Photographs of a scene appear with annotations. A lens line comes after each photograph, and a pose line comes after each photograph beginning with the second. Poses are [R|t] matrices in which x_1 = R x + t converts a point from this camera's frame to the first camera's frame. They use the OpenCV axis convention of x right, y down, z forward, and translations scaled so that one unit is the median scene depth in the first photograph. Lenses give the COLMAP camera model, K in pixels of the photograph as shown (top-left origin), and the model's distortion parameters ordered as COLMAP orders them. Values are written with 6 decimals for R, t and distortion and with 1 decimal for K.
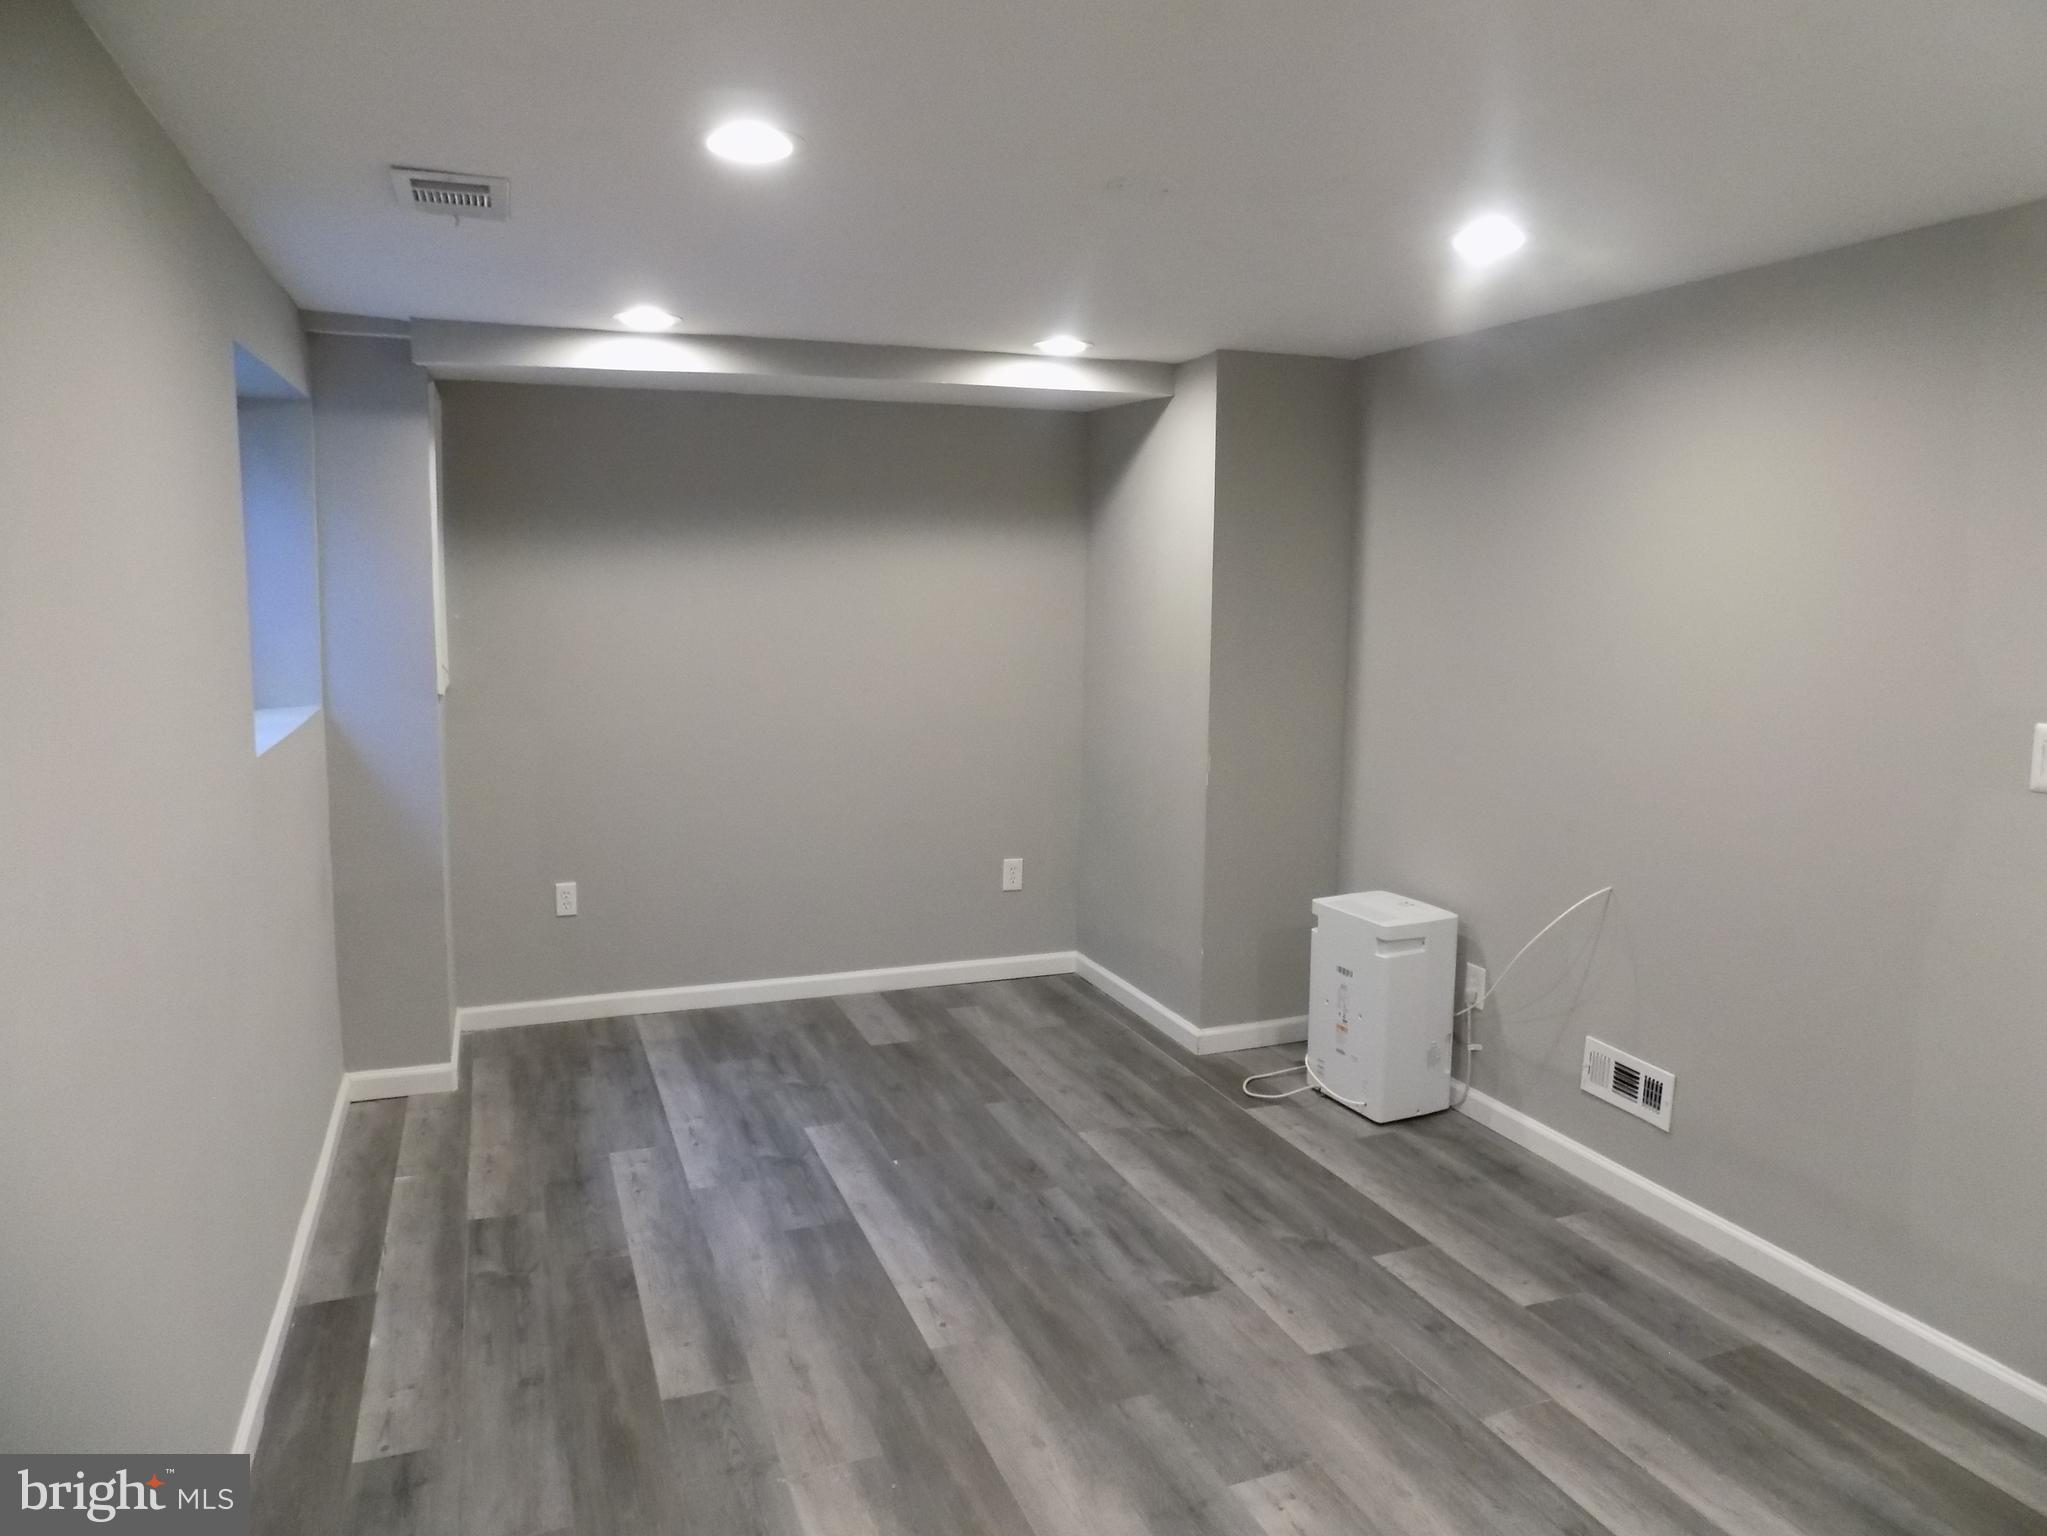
lens RADIAL K [[1377.0, 0, 1023.5], [0, 1377.0, 768.0], [0, 0, 1]] dist [-0.073450, 0.077620]
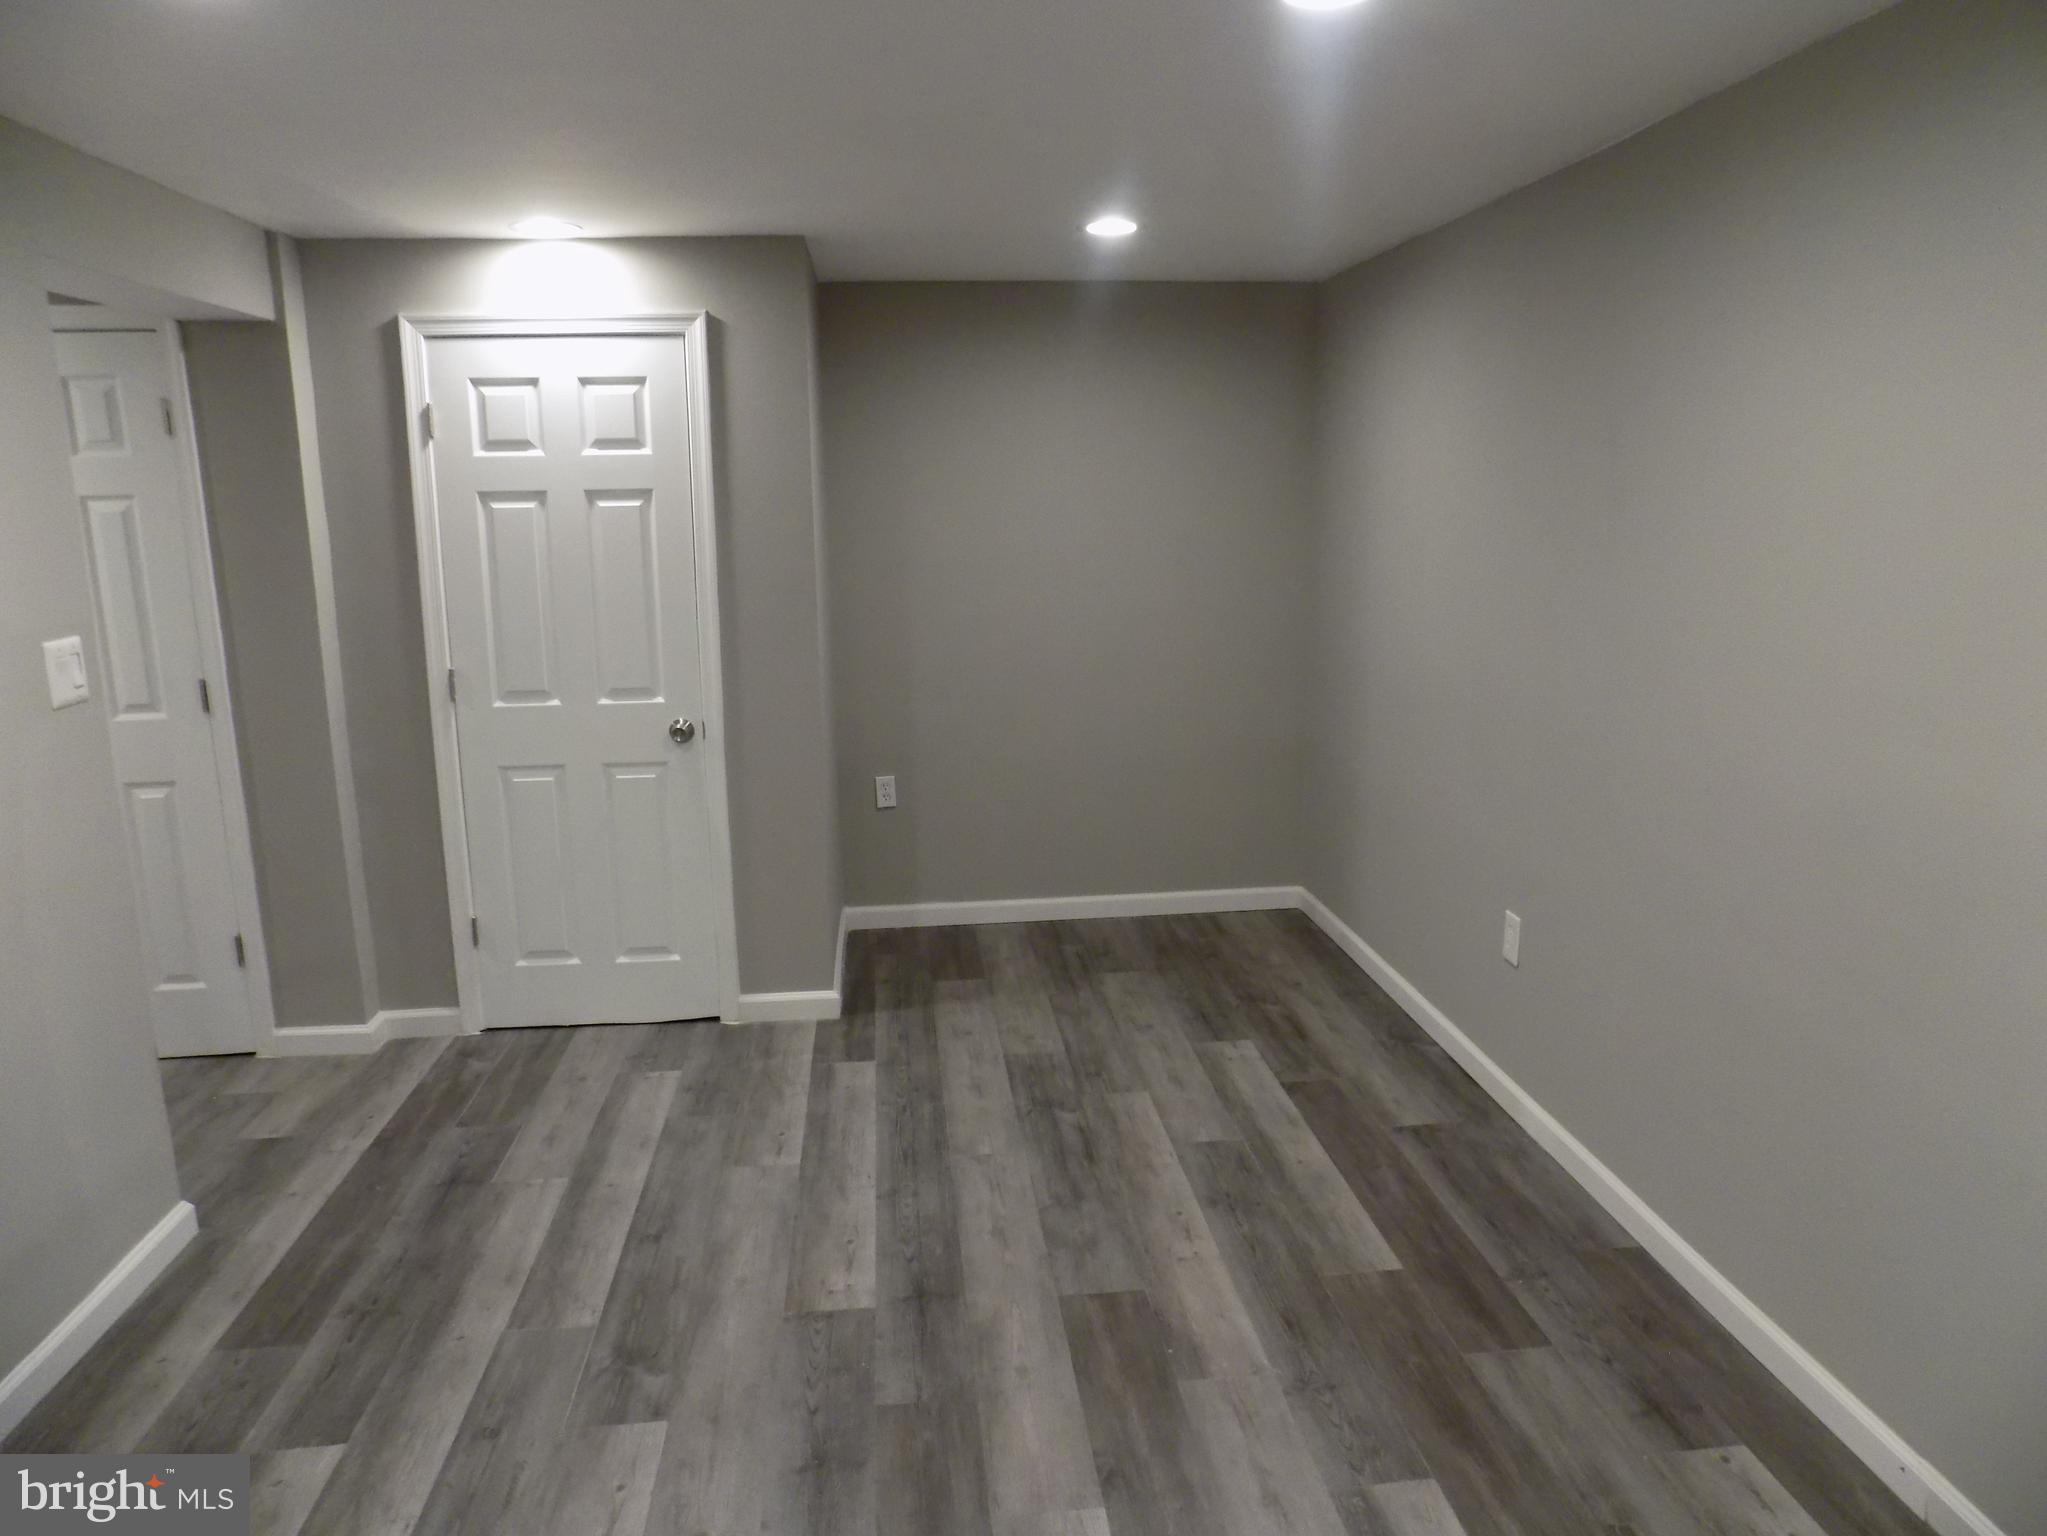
lens RADIAL K [[1377.0, 0, 1023.5], [0, 1377.0, 768.0], [0, 0, 1]] dist [-0.073450, 0.077620]
pose [[-0.965042, -0.043304, 0.258494, -0.154554], [0.046190, 0.942720, 0.330371, -0.167752], [-0.257994, 0.330762, -0.907764, 1.186347]]
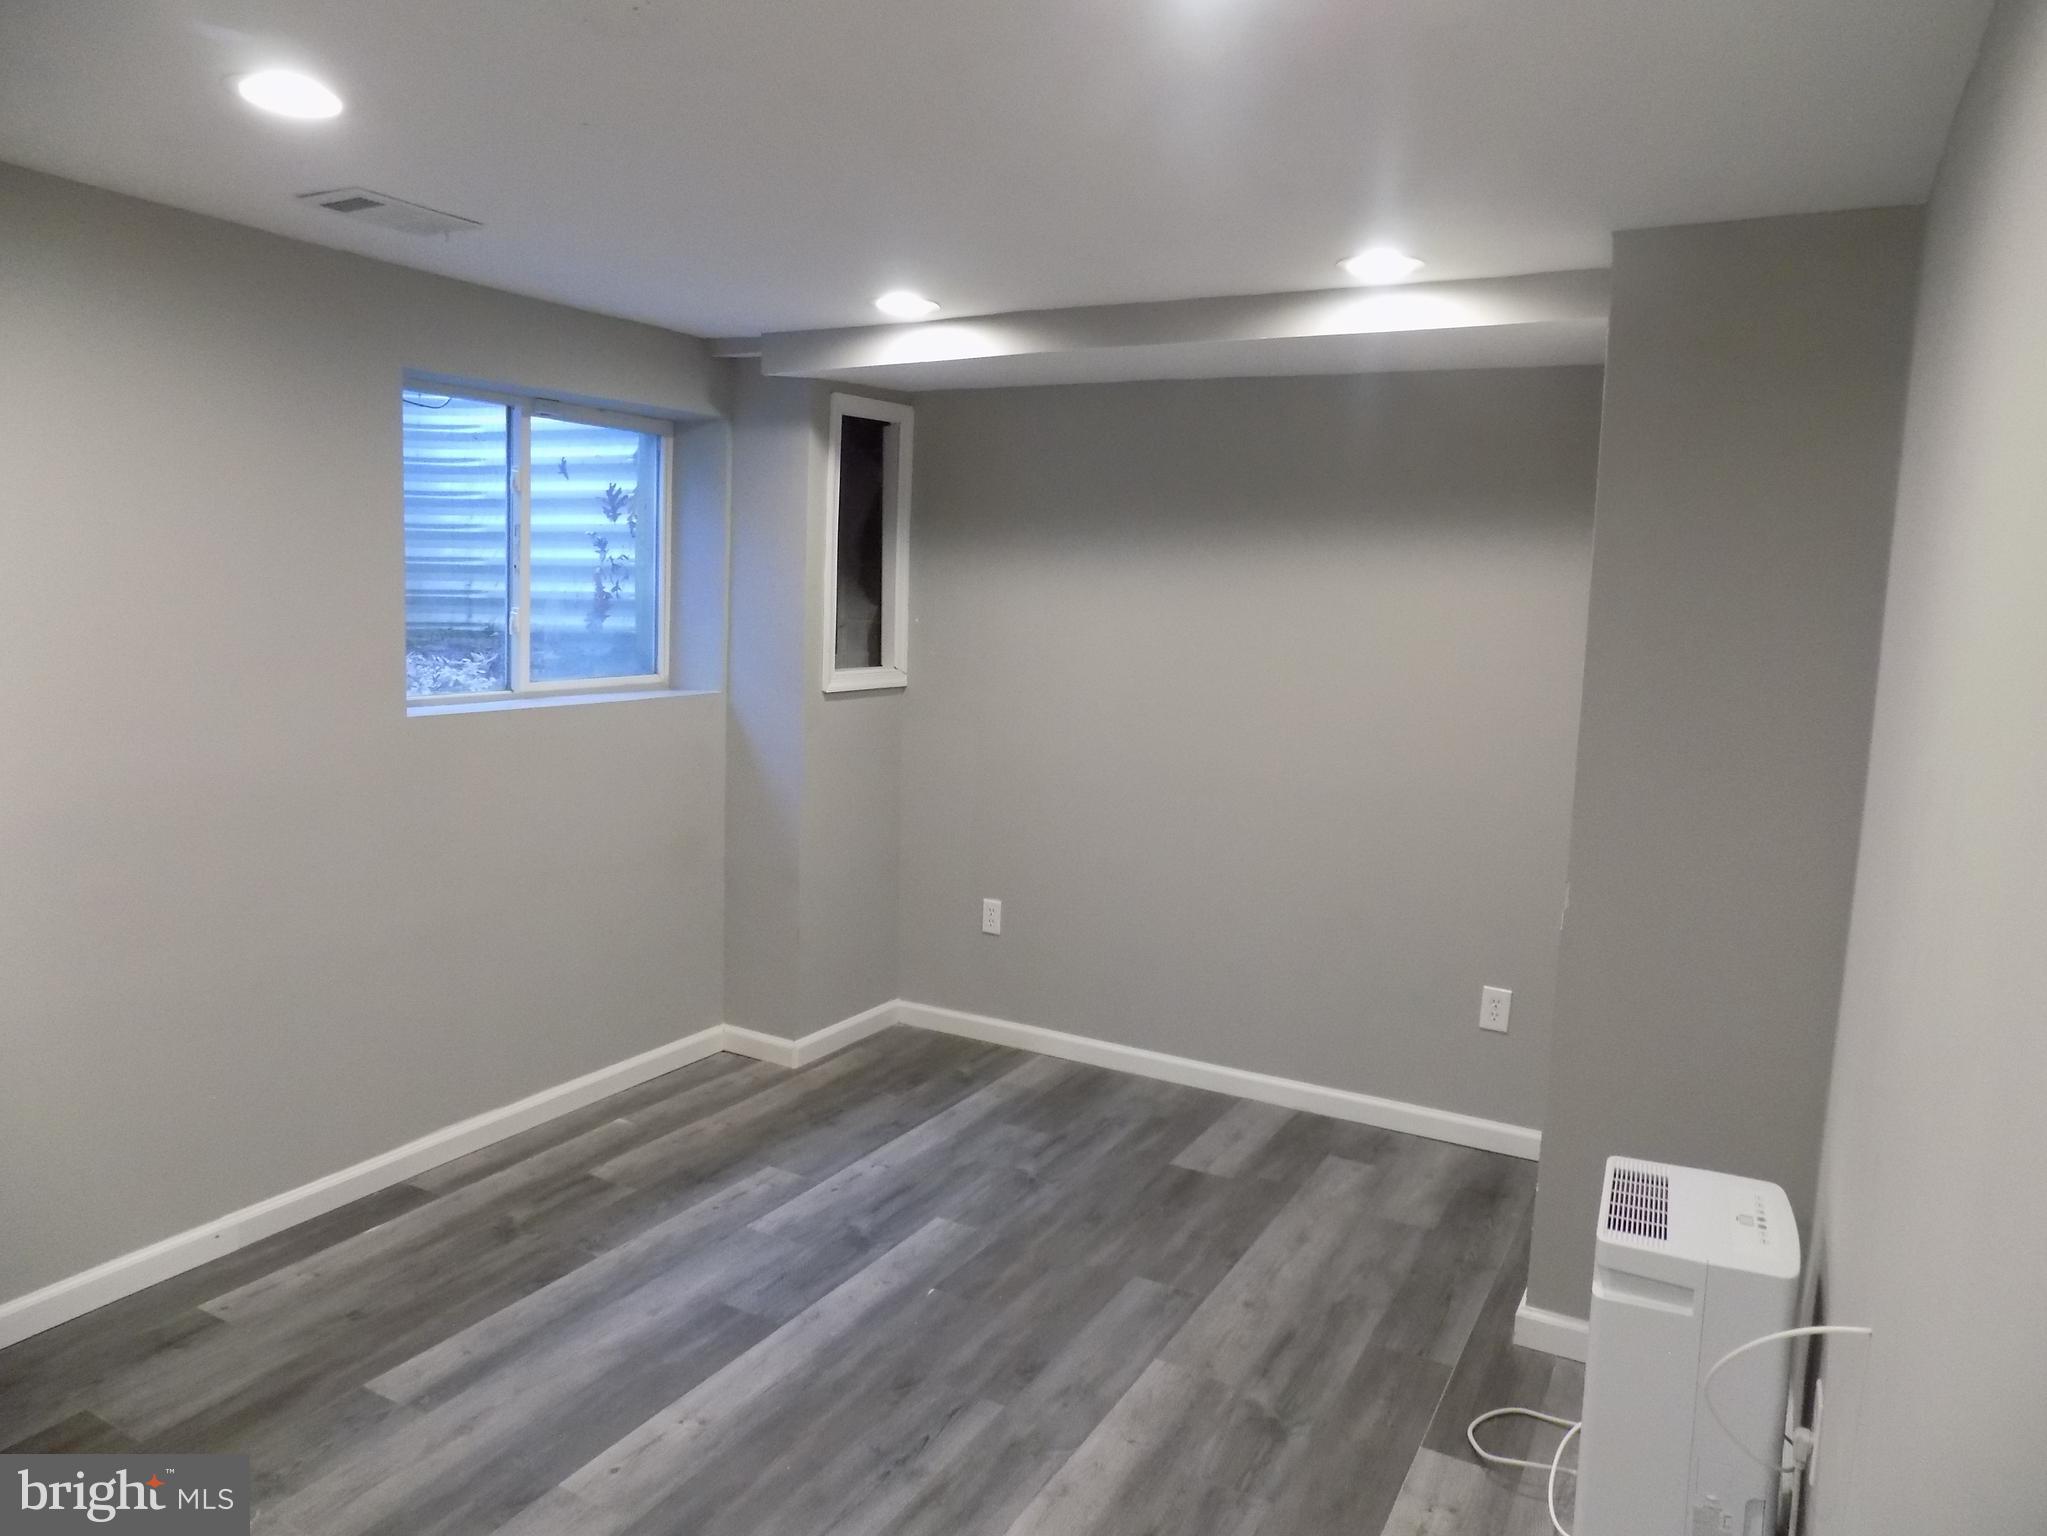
lens RADIAL K [[1362.8, 0, 1023.5], [0, 1362.8, 768.0], [0, 0, 1]] dist [-0.081642, 0.069336]
pose [[0.640447, 0.112675, -0.759692, 0.521524], [-0.133085, 0.990497, 0.034712, -0.058903], [0.756384, 0.078872, 0.649356, 0.490359]]
